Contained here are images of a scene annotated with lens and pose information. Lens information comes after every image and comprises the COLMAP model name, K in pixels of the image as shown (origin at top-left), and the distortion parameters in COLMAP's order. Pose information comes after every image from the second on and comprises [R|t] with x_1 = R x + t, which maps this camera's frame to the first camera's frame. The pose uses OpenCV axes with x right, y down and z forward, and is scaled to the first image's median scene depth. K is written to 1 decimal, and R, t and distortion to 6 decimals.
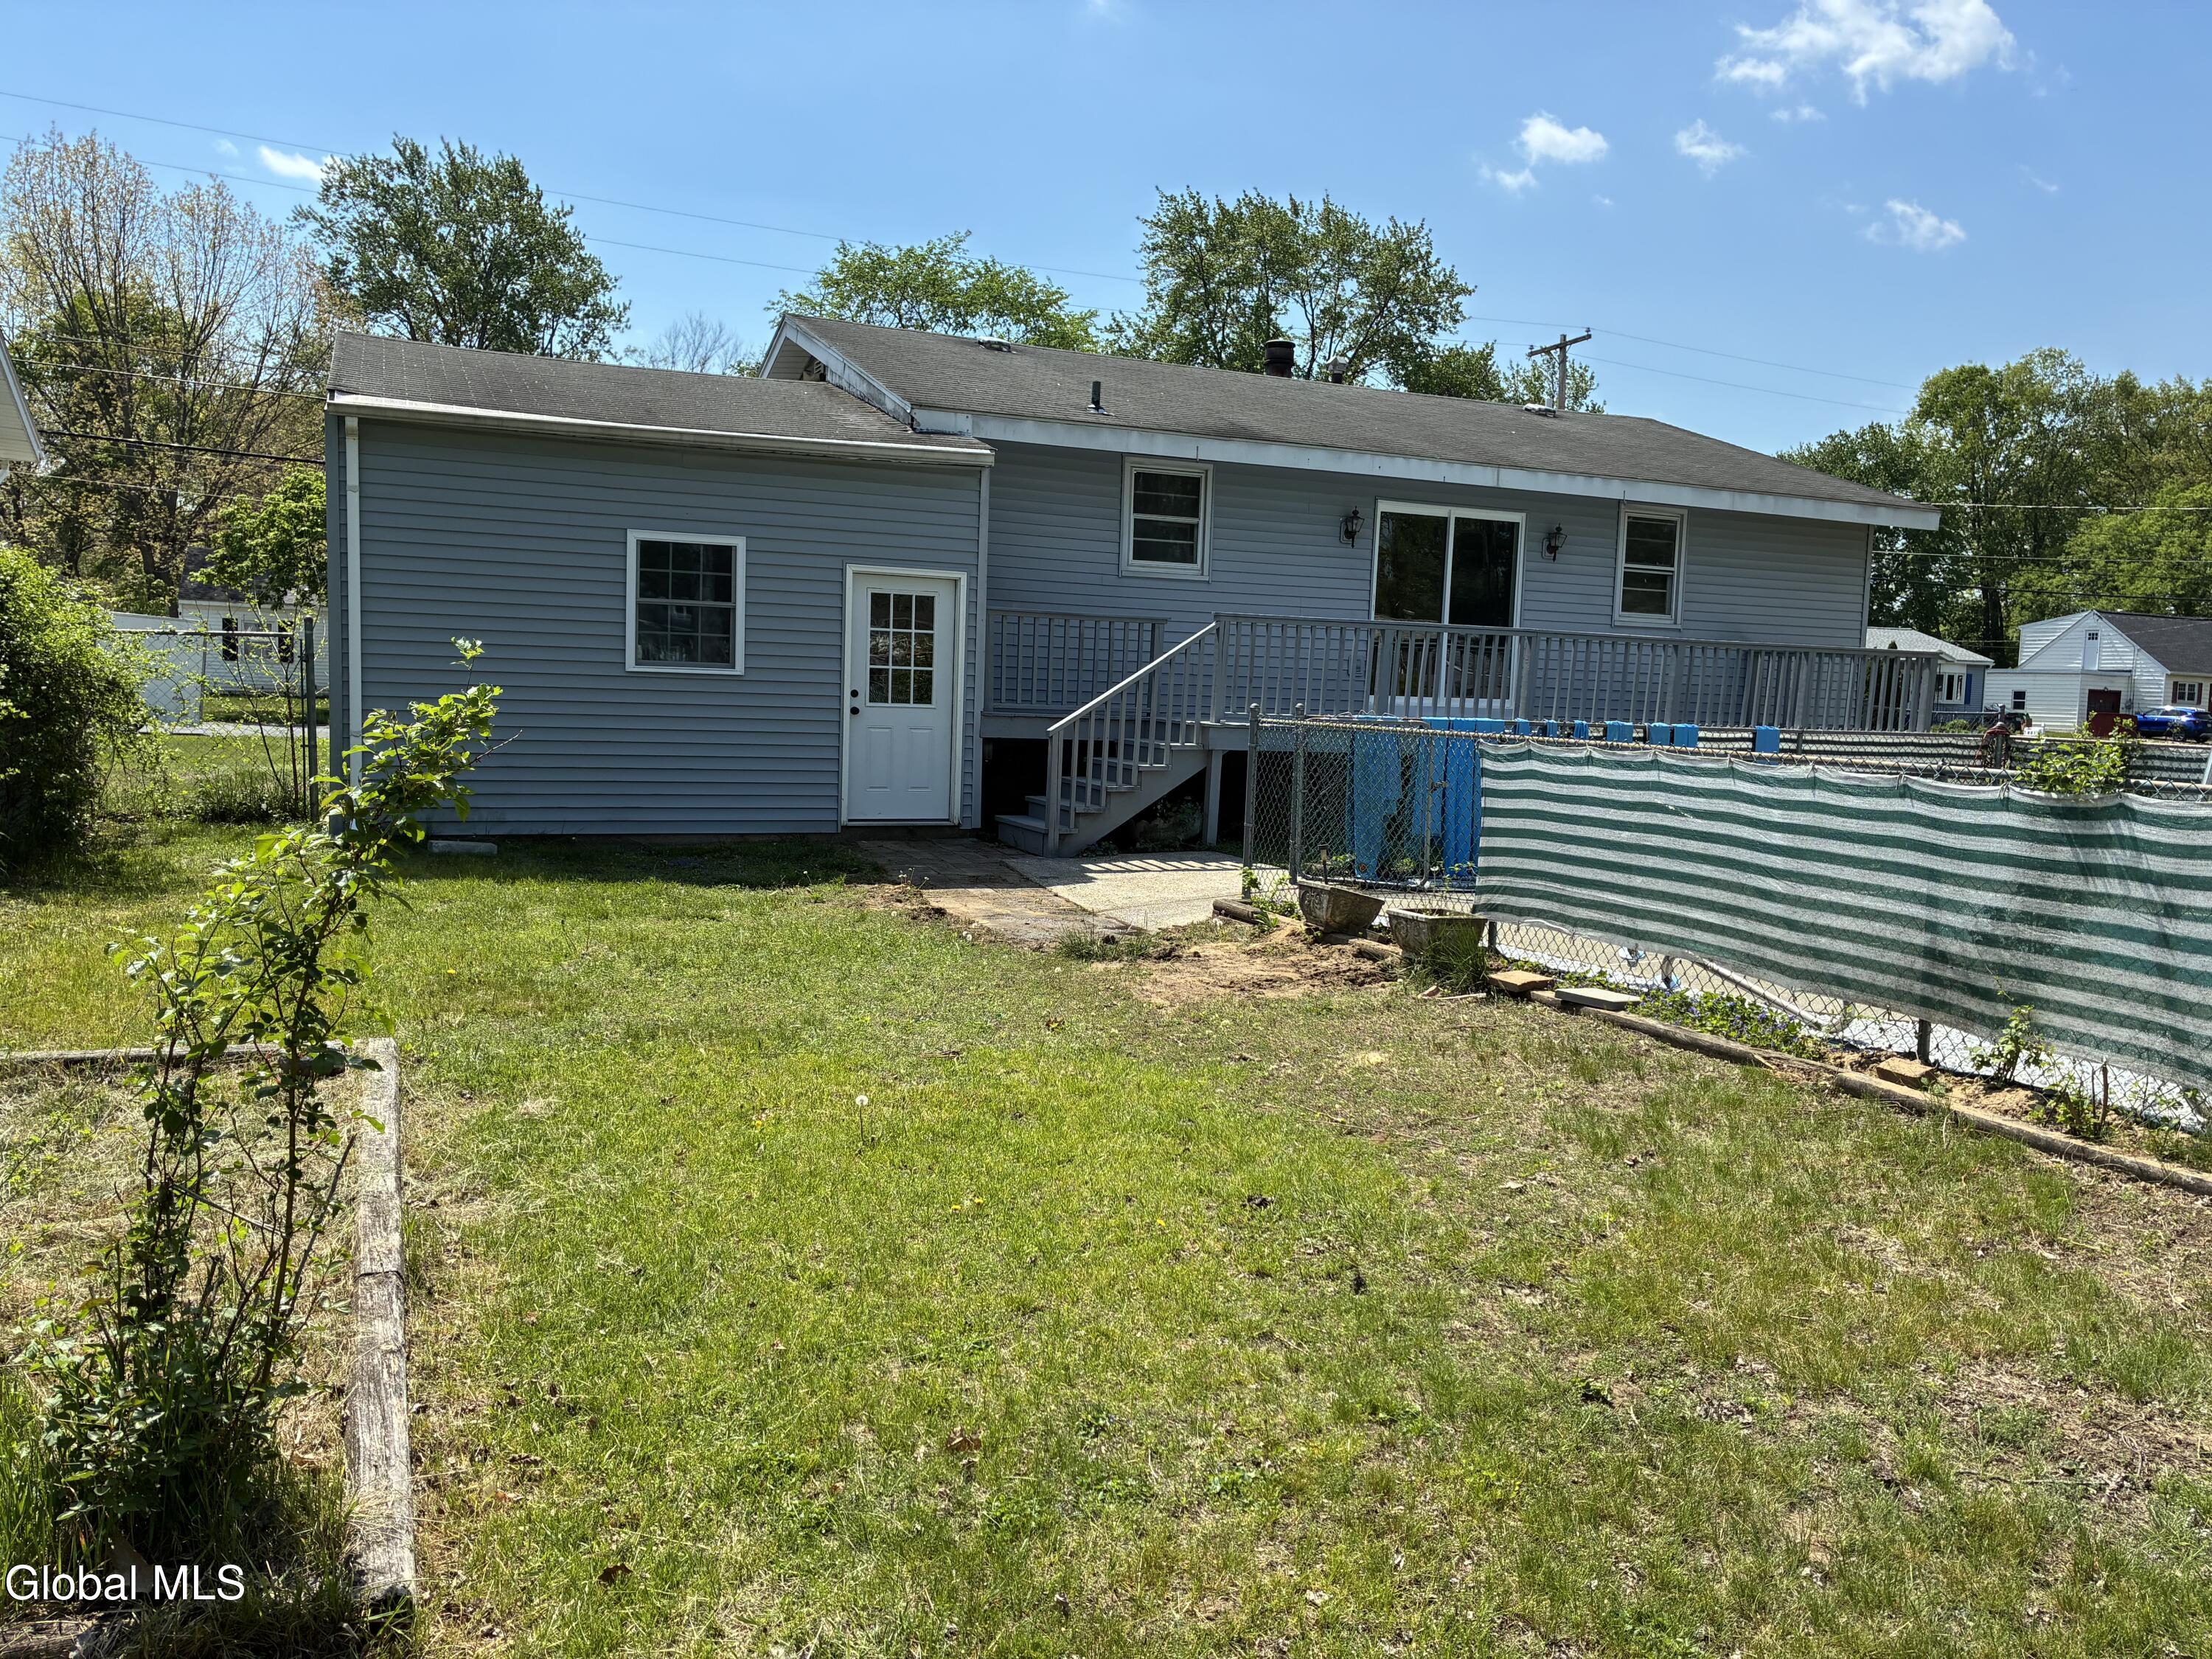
lens RADIAL K [[1677.6, 0, 1098.3], [0, 1677.6, 833.1], [0, 0, 1]] dist [0.053464, -0.069392]
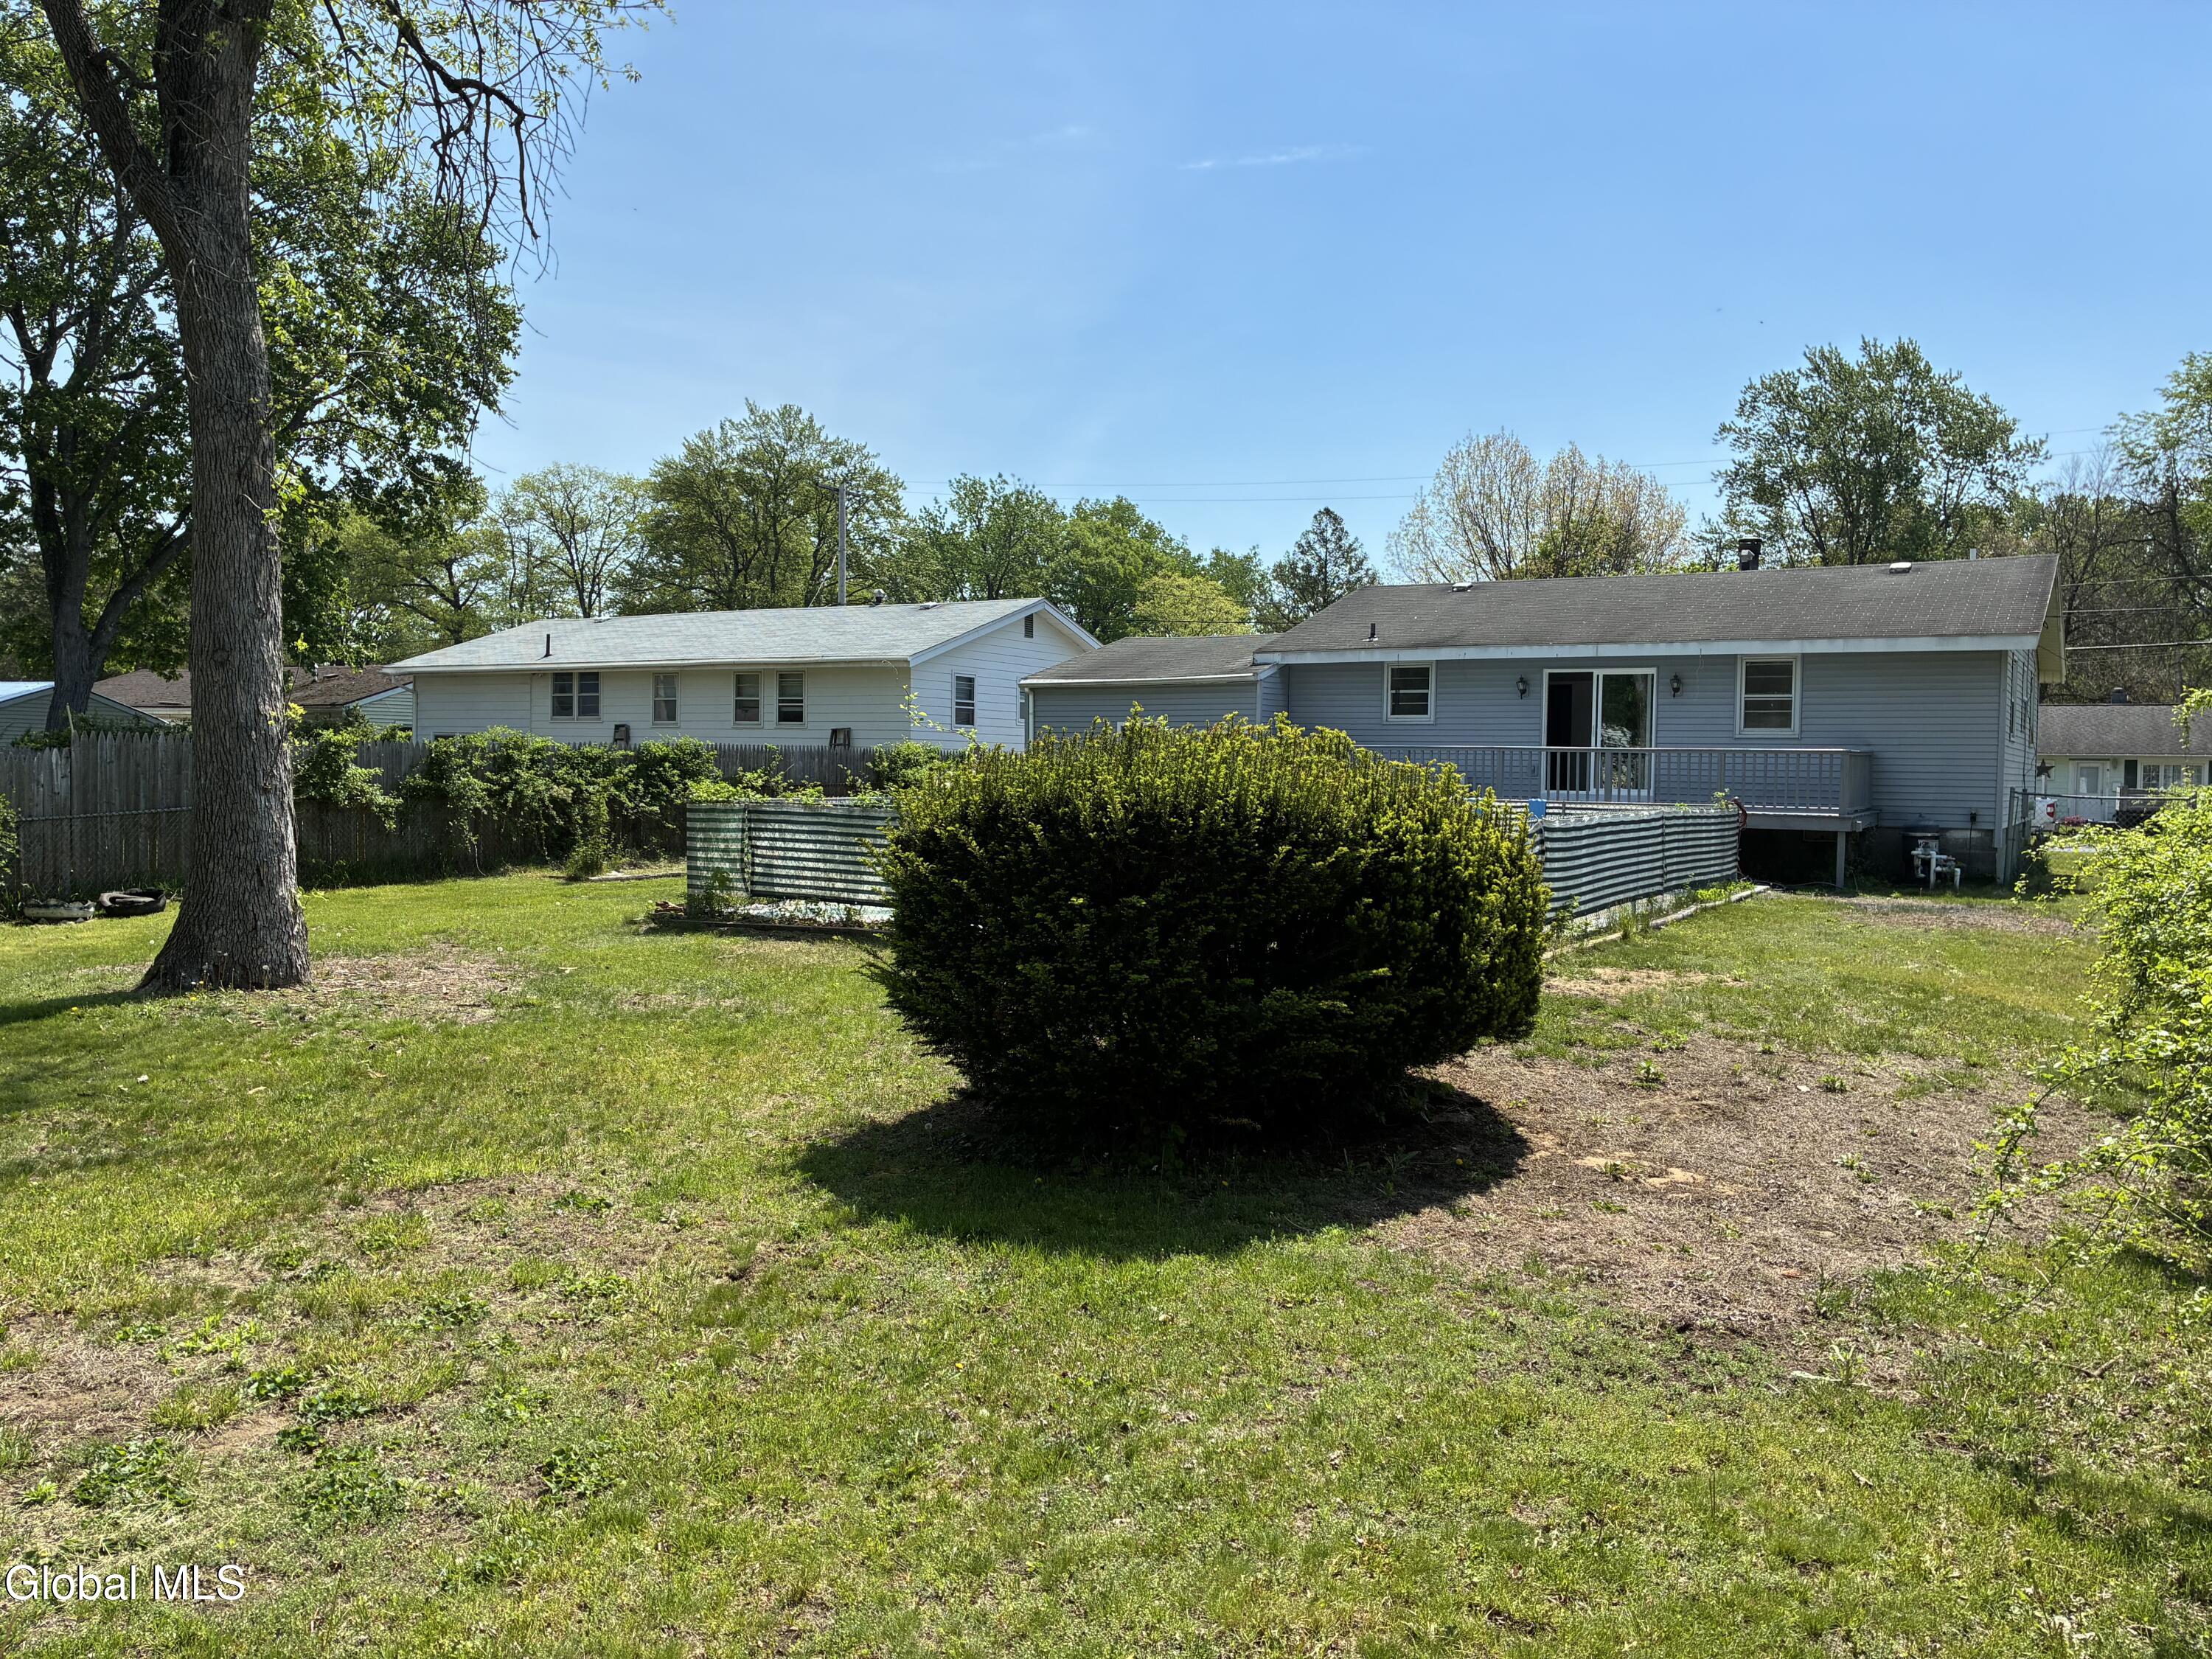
lens RADIAL K [[1677.6, 0, 1111.2], [0, 1677.6, 822.9], [0, 0, 1]] dist [0.053464, -0.069392]
pose [[0.575266, 0.002406, -0.817963, 1.259527], [-0.068408, 0.996634, -0.045180, 0.055220], [0.815101, 0.081946, 0.573494, -0.279655]]
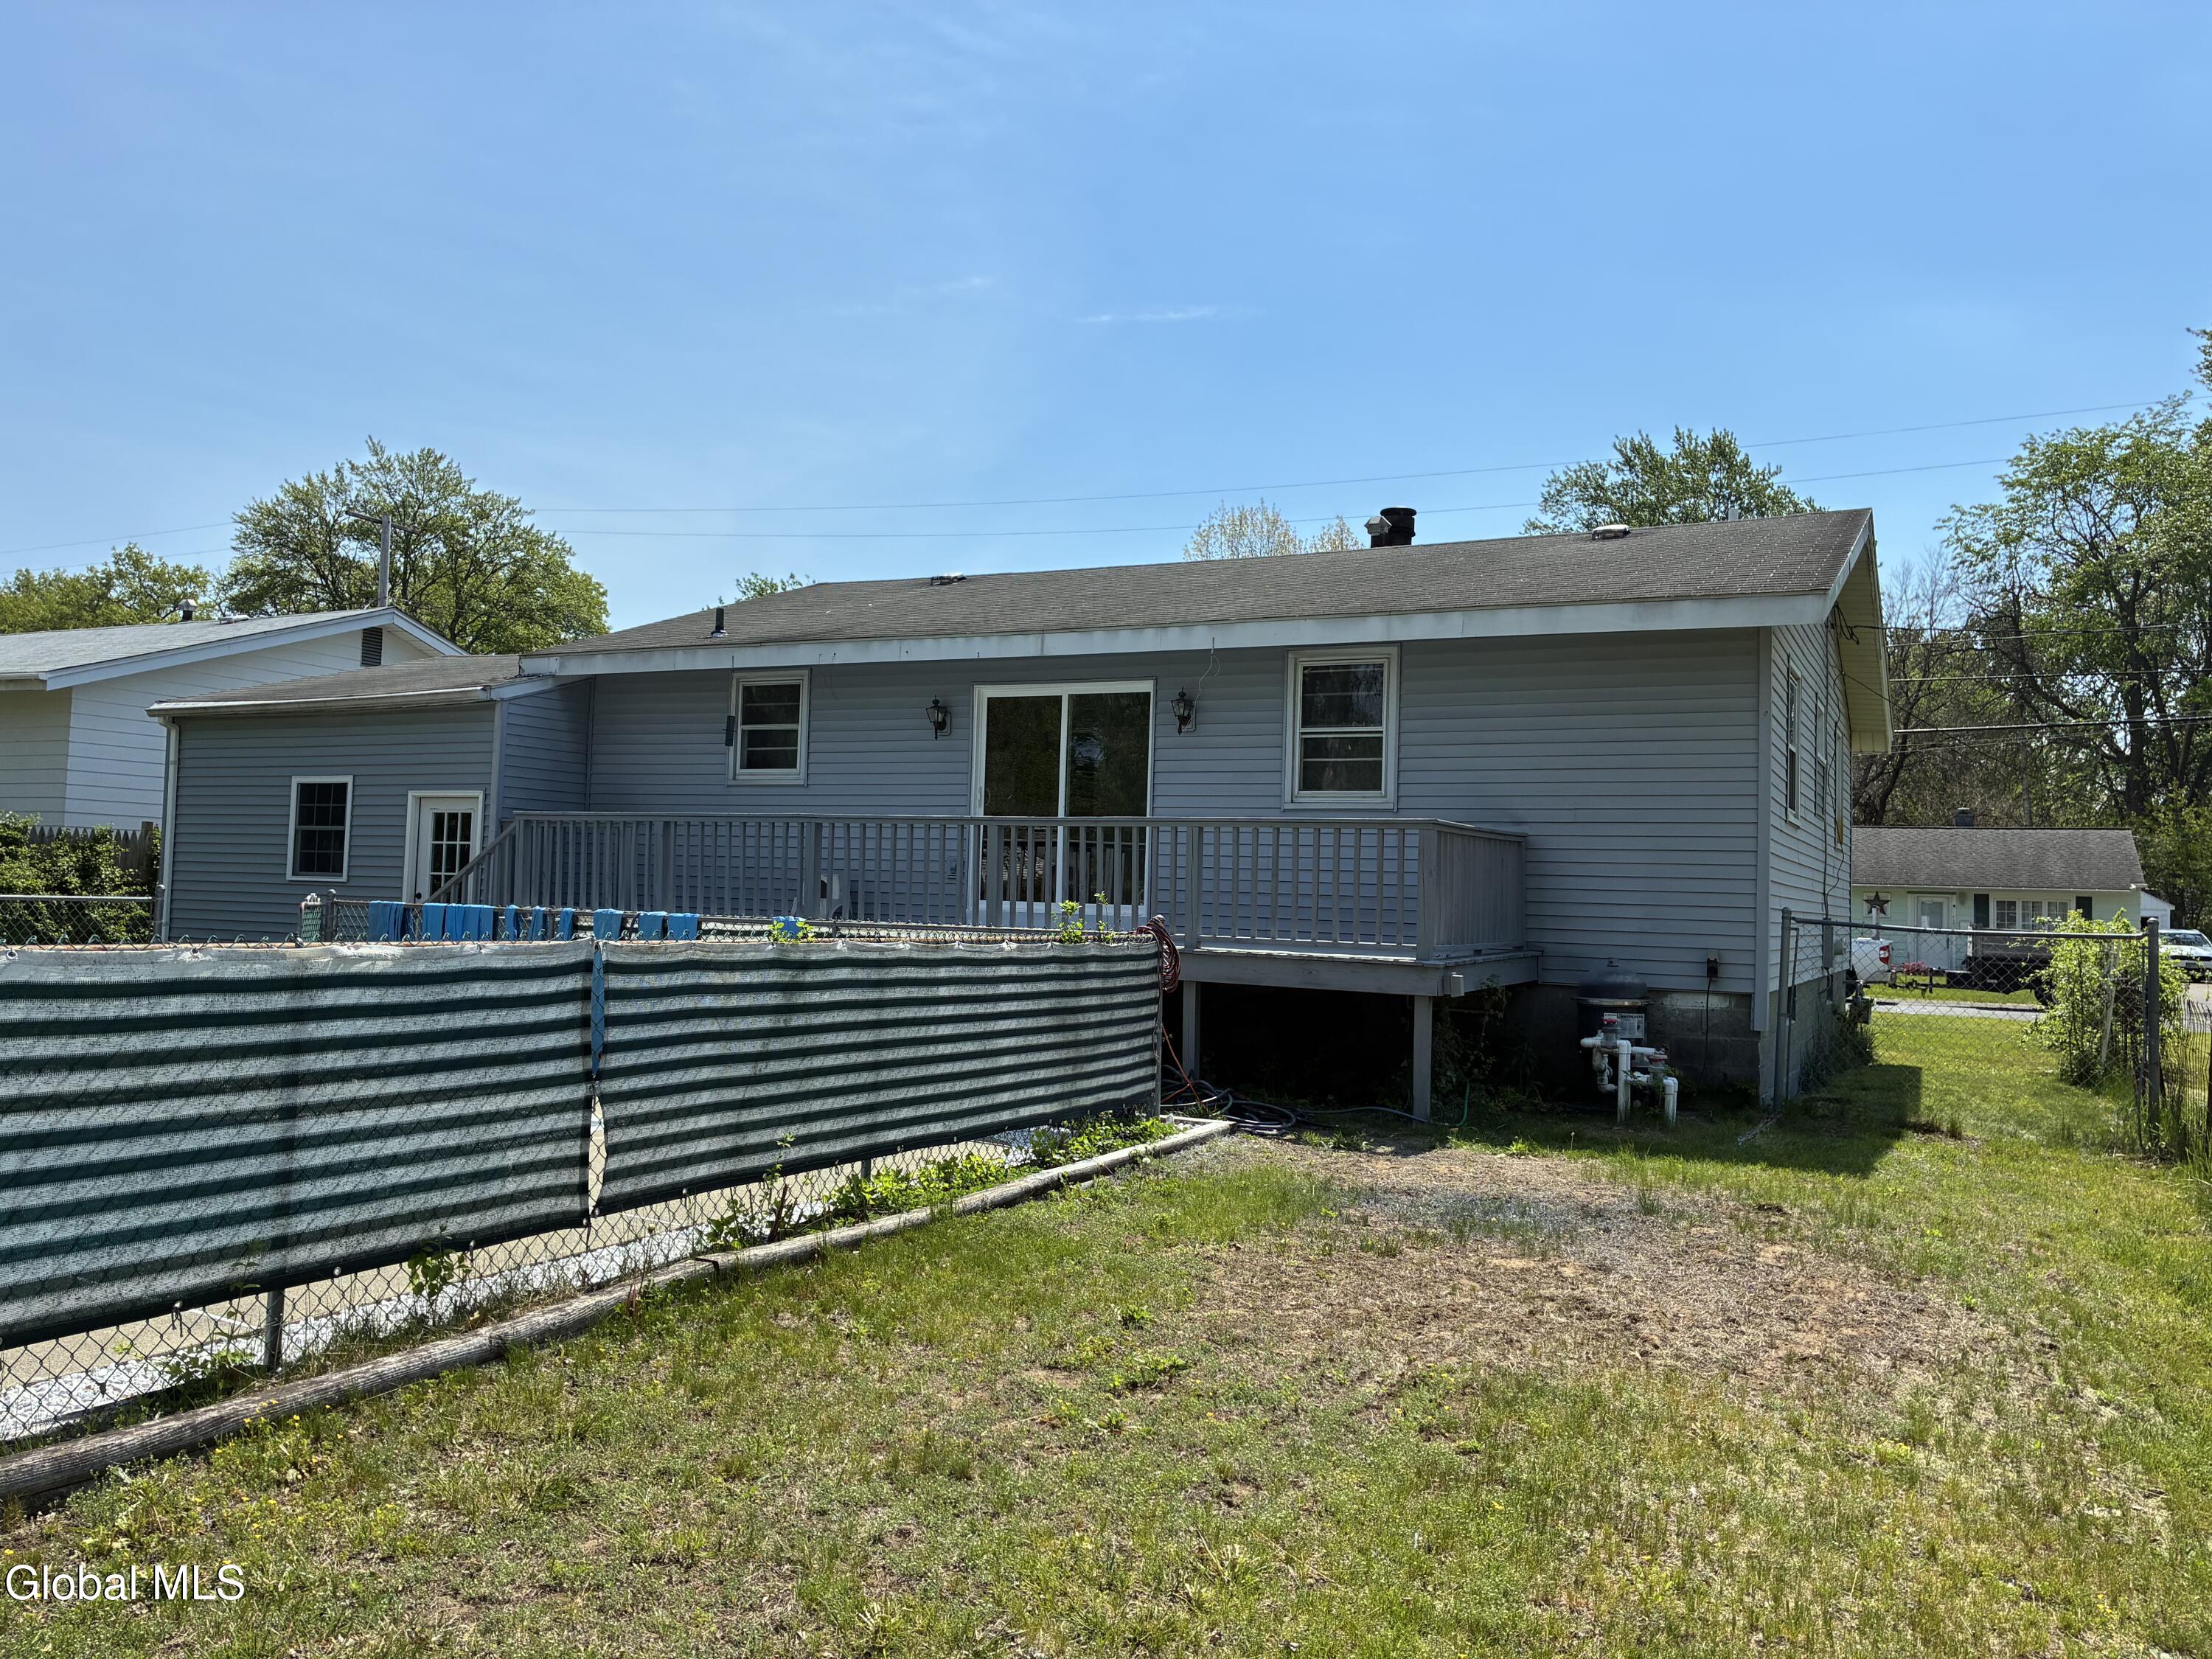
lens RADIAL K [[1677.6, 0, 1114.1], [0, 1677.6, 821.8], [0, 0, 1]] dist [0.053464, -0.069392]
pose [[0.635188, -0.050864, -0.770681, 0.894694], [-0.078320, 0.988444, -0.129787, -0.013823], [0.768376, 0.142798, 0.623865, 0.497883]]
